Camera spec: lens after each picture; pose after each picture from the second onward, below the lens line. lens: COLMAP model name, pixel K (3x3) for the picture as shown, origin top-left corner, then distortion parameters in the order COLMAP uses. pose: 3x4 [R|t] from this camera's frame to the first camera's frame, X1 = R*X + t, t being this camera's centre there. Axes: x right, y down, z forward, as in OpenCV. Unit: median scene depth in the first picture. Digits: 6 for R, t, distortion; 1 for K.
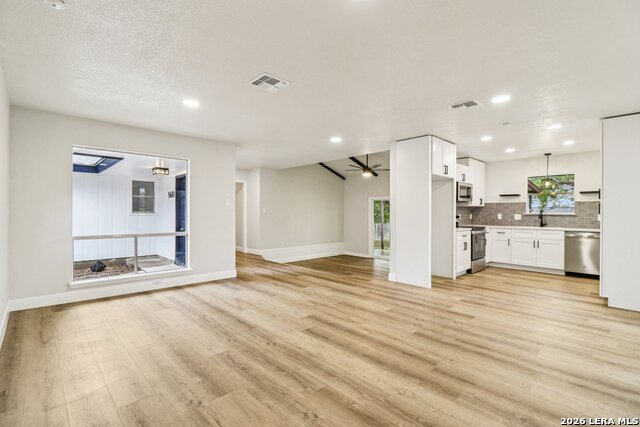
lens RADIAL K [[301.5, 0, 317.0], [0, 301.5, 214.4], [0, 0, 1]] dist [-0.006996, -0.008443]
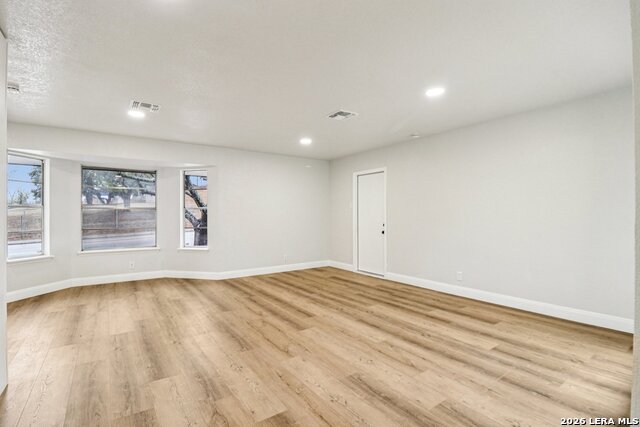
lens RADIAL K [[301.5, 0, 320.1], [0, 301.5, 214.8], [0, 0, 1]] dist [-0.006996, -0.008443]
pose [[-0.990823, -0.002849, 0.135134, -0.116017], [-0.002194, 0.999985, 0.005001, -0.006436], [-0.135146, 0.004658, -0.990815, 1.114185]]
